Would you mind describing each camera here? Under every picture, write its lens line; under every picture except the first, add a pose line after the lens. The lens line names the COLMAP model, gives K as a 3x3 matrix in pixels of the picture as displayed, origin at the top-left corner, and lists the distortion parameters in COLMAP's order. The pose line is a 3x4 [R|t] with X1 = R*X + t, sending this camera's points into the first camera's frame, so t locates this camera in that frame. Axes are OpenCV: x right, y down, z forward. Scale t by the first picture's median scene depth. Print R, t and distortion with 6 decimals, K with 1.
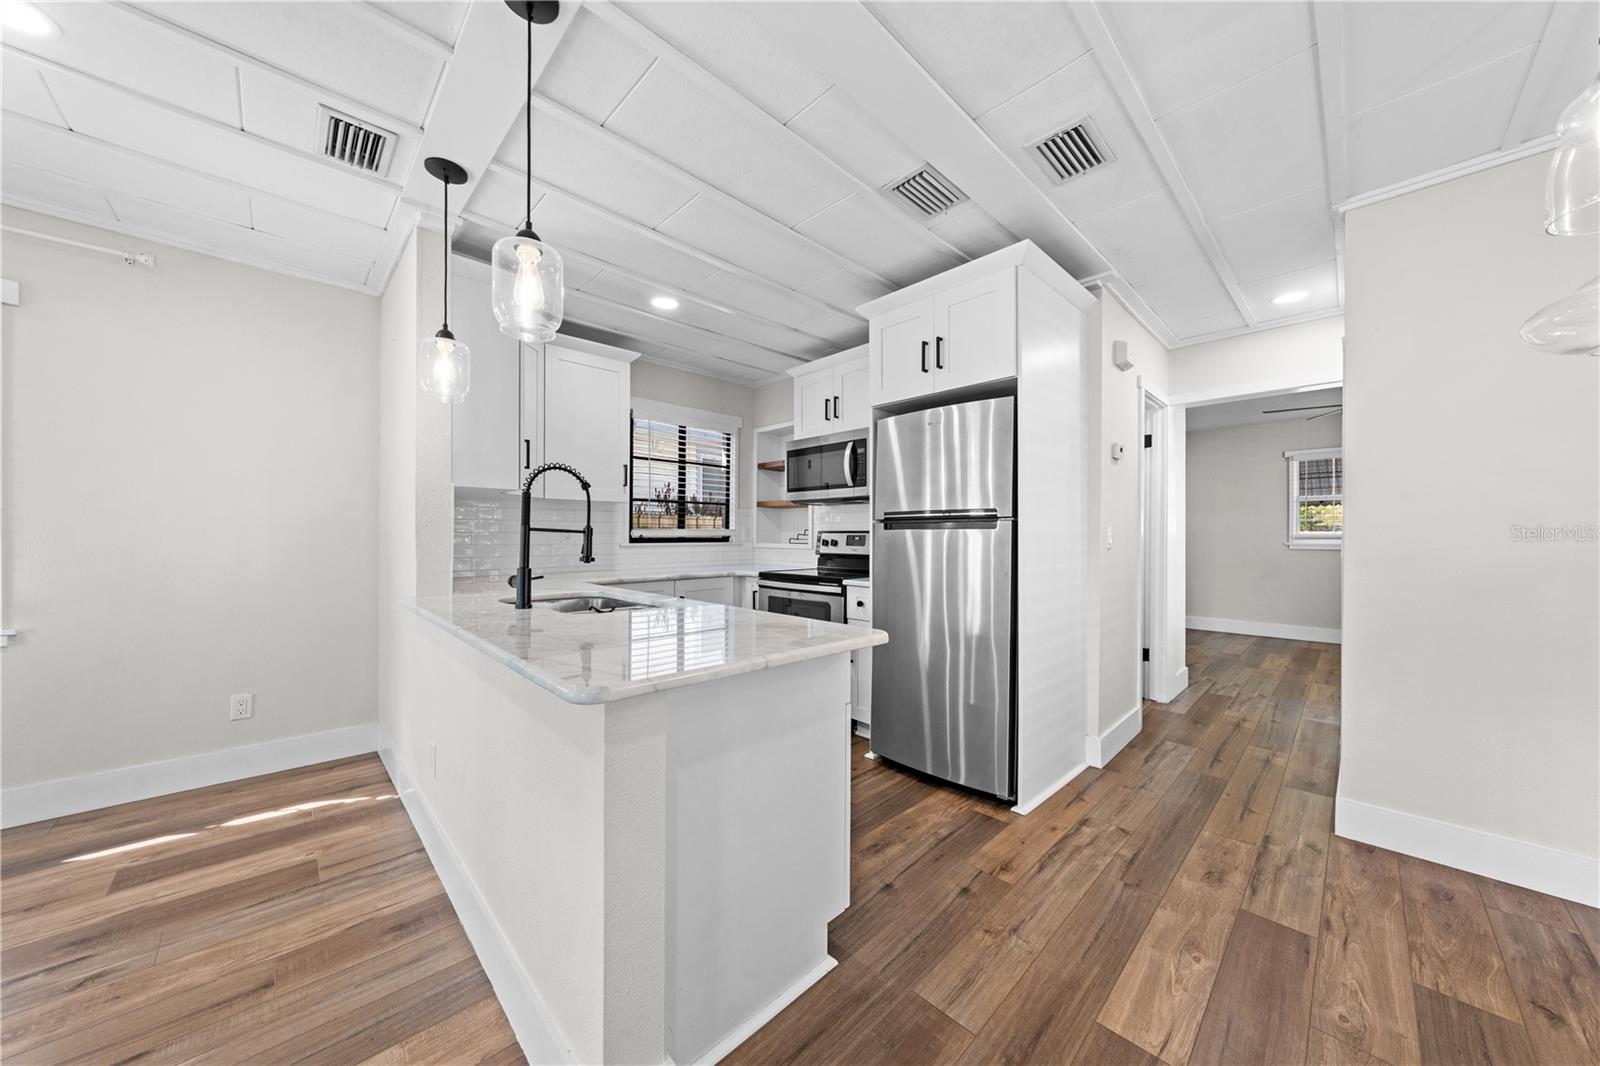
lens RADIAL K [[541.9, 0, 801.0], [0, 541.9, 541.7], [0, 0, 1]] dist [-0.002105, -0.000128]
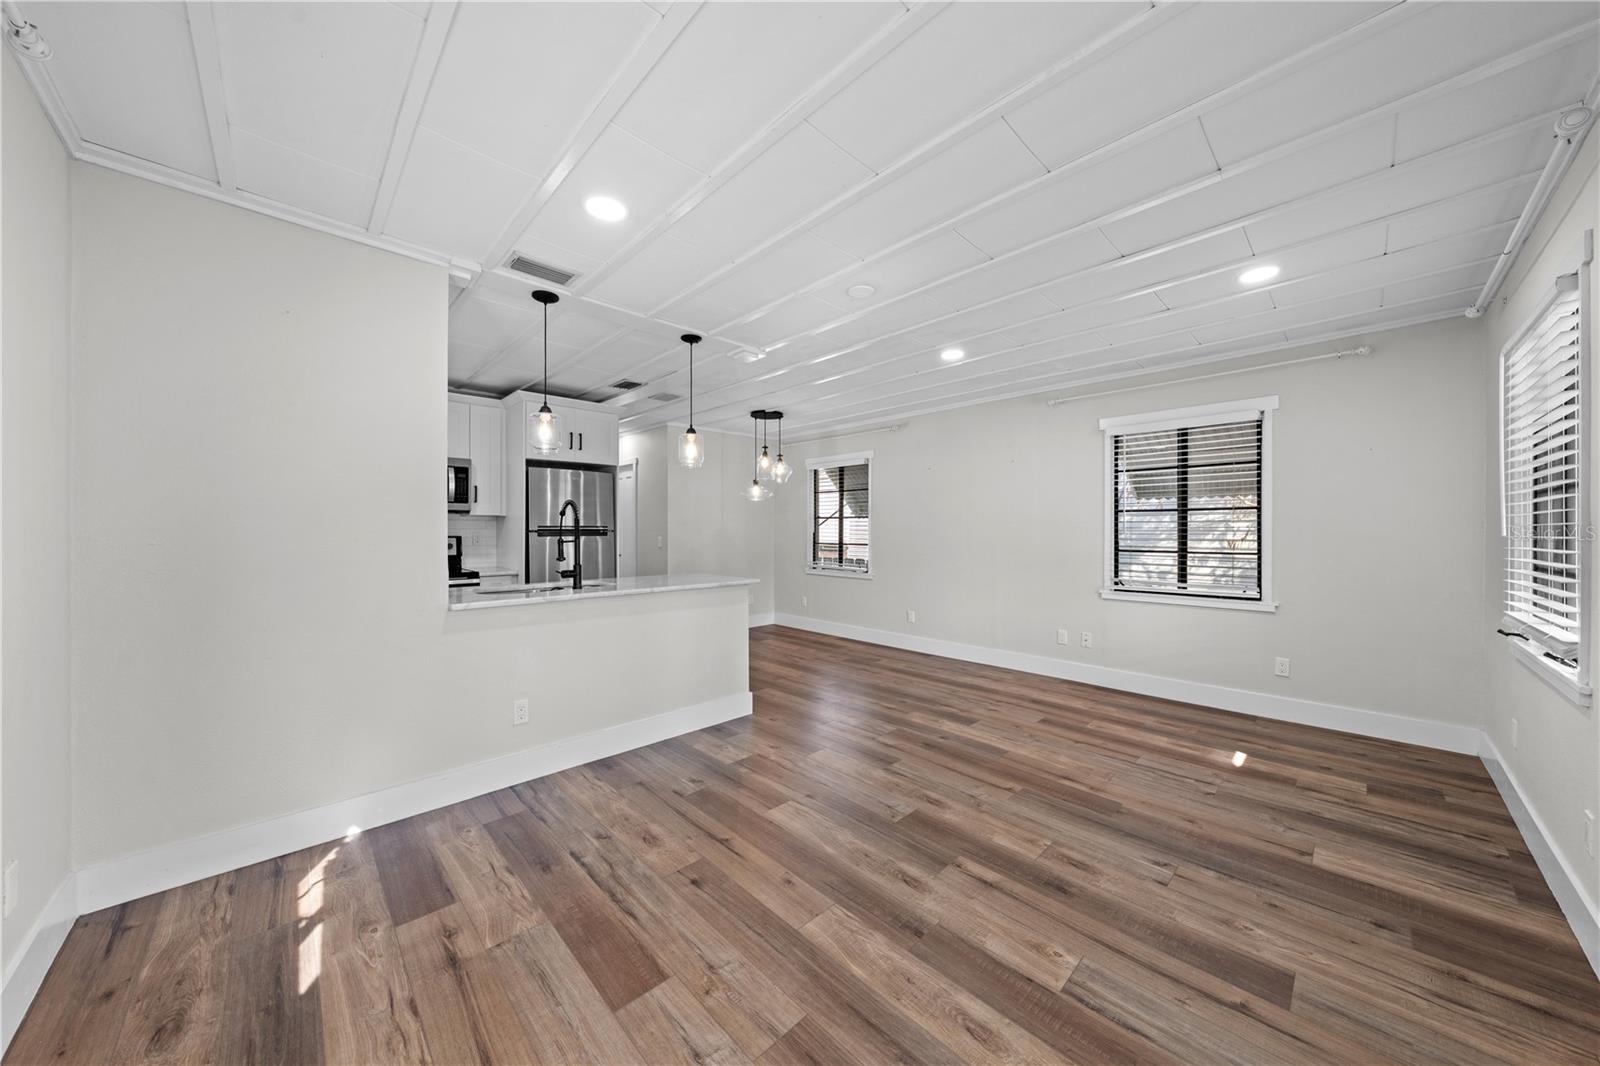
lens RADIAL K [[541.9, 0, 799.1], [0, 541.9, 527.1], [0, 0, 1]] dist [-0.002105, -0.000128]
pose [[0.007784, 0.005940, 0.999952, -1.605777], [0.011696, 0.999913, -0.006031, -0.033970], [-0.999901, 0.011743, 0.007714, 0.228644]]
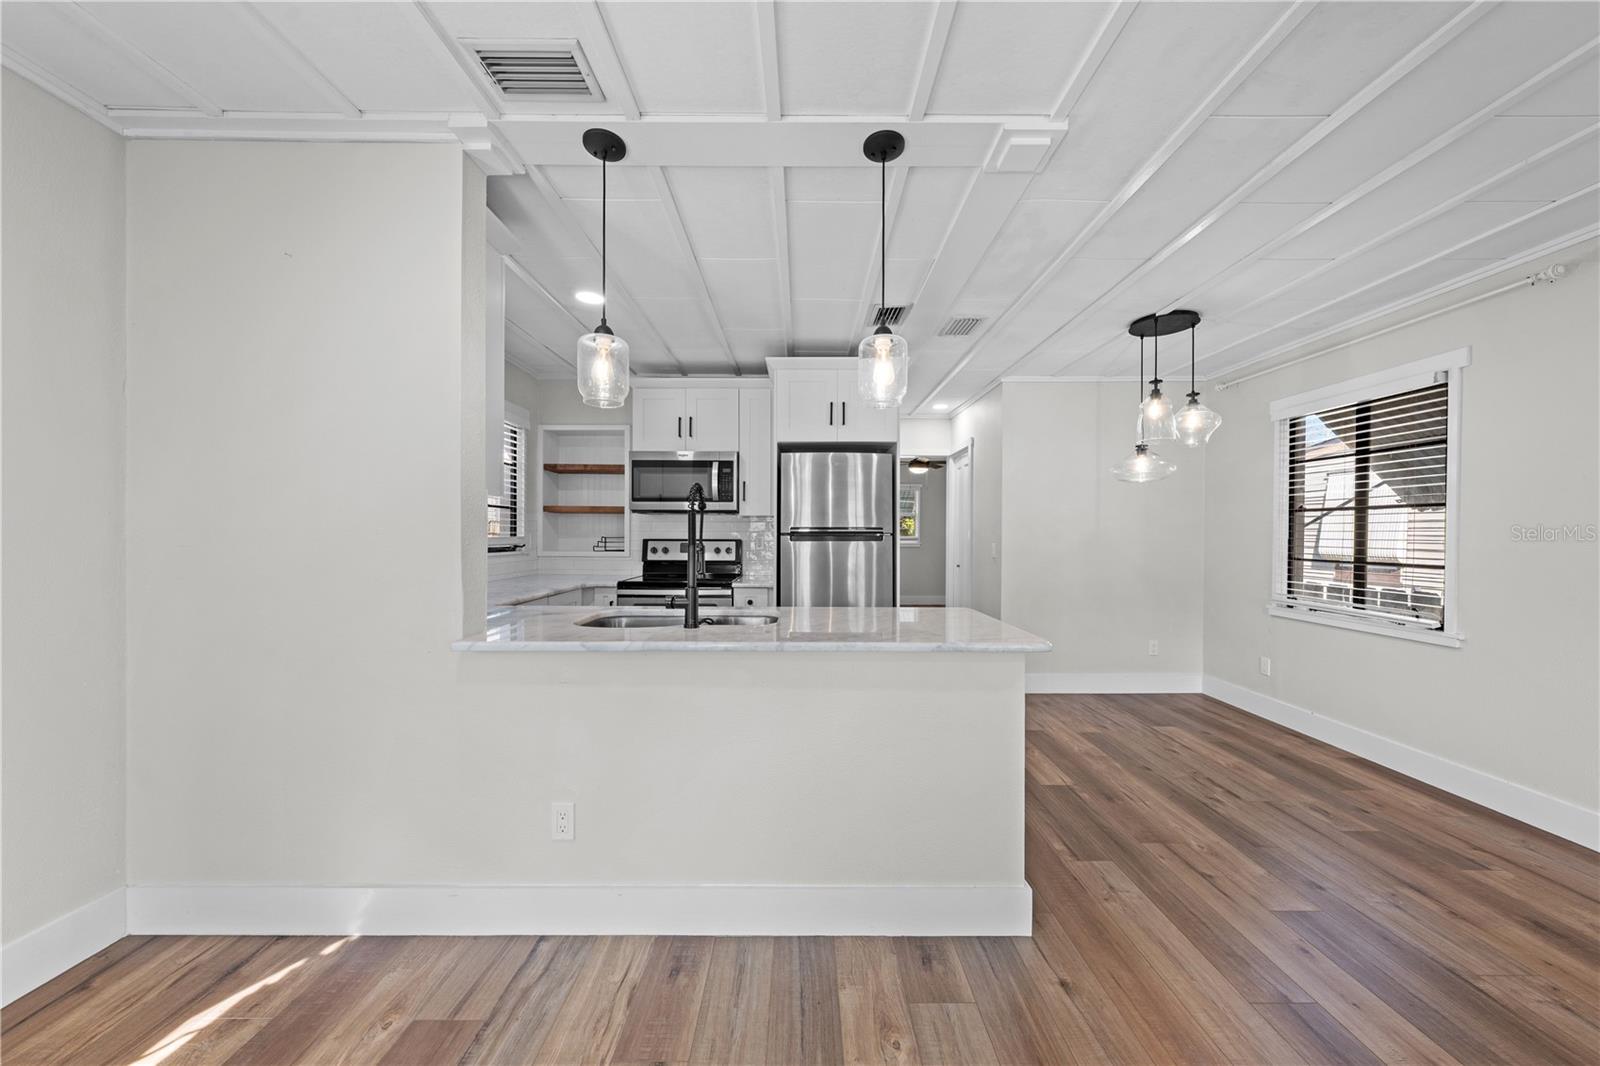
lens RADIAL K [[541.9, 0, 804.9], [0, 541.9, 538.8], [0, 0, 1]] dist [-0.002105, -0.000128]
pose [[0.692878, -0.003436, 0.721046, -0.811532], [0.006259, 0.999980, -0.001249, -0.027955], [-0.721027, 0.005379, 0.692886, 0.109843]]
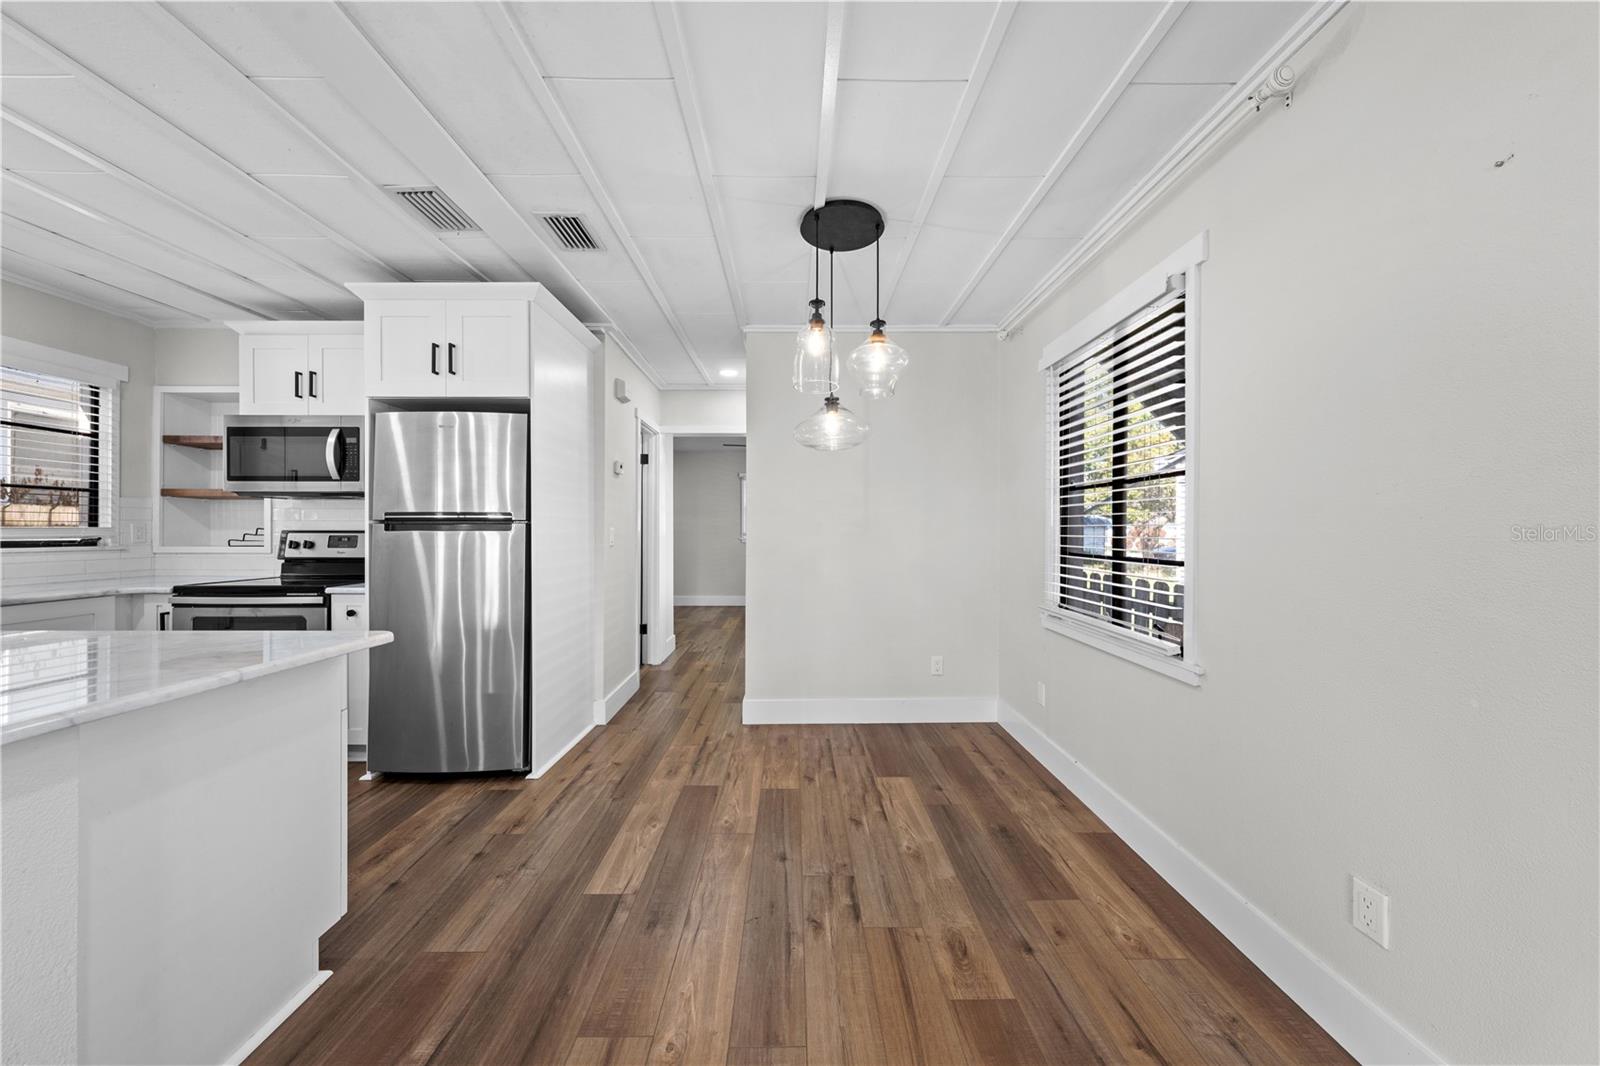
lens RADIAL K [[541.9, 0, 802.9], [0, 541.9, 529.3], [0, 0, 1]] dist [-0.002105, -0.000128]
pose [[0.685429, 0.000132, 0.728139, -0.036785], [0.010148, 0.999901, -0.009734, -0.008955], [-0.728068, 0.014061, 0.685360, -0.186185]]
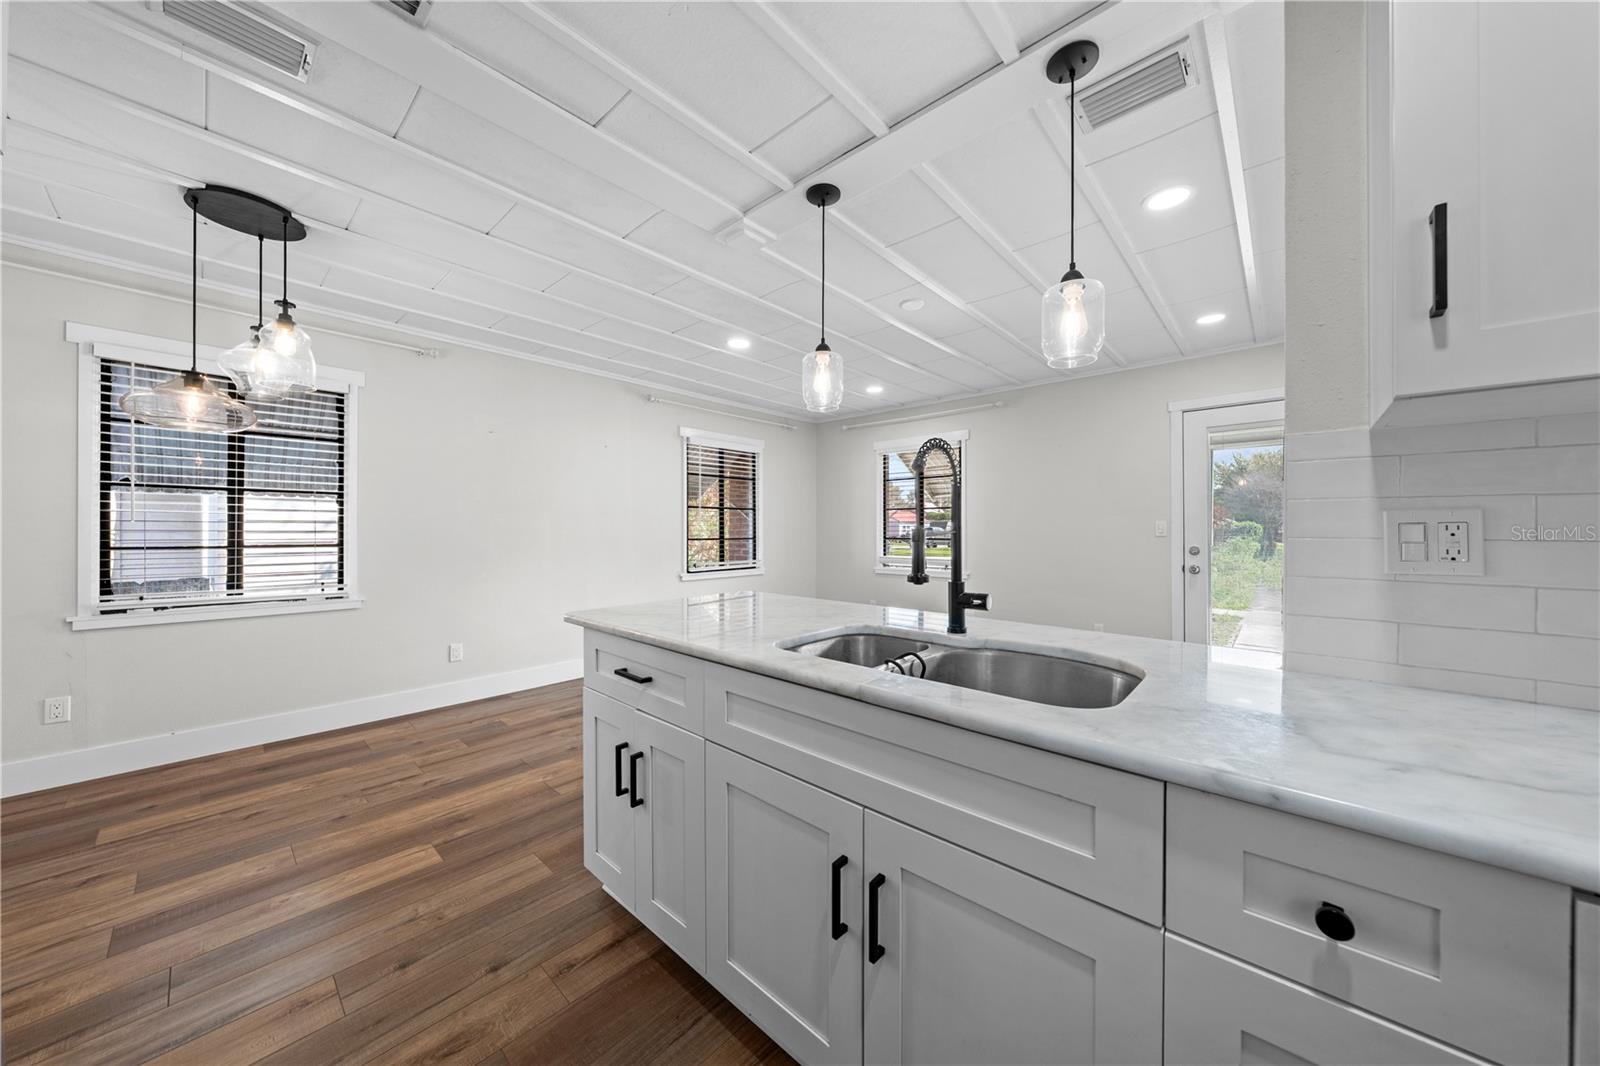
lens RADIAL K [[541.9, 0, 806.1], [0, 541.9, 529.2], [0, 0, 1]] dist [-0.002105, -0.000128]
pose [[-0.997180, -0.005574, -0.074835, -0.174913], [-0.006678, 0.999872, 0.014522, -0.029906], [0.074744, 0.014981, -0.997090, 1.321455]]
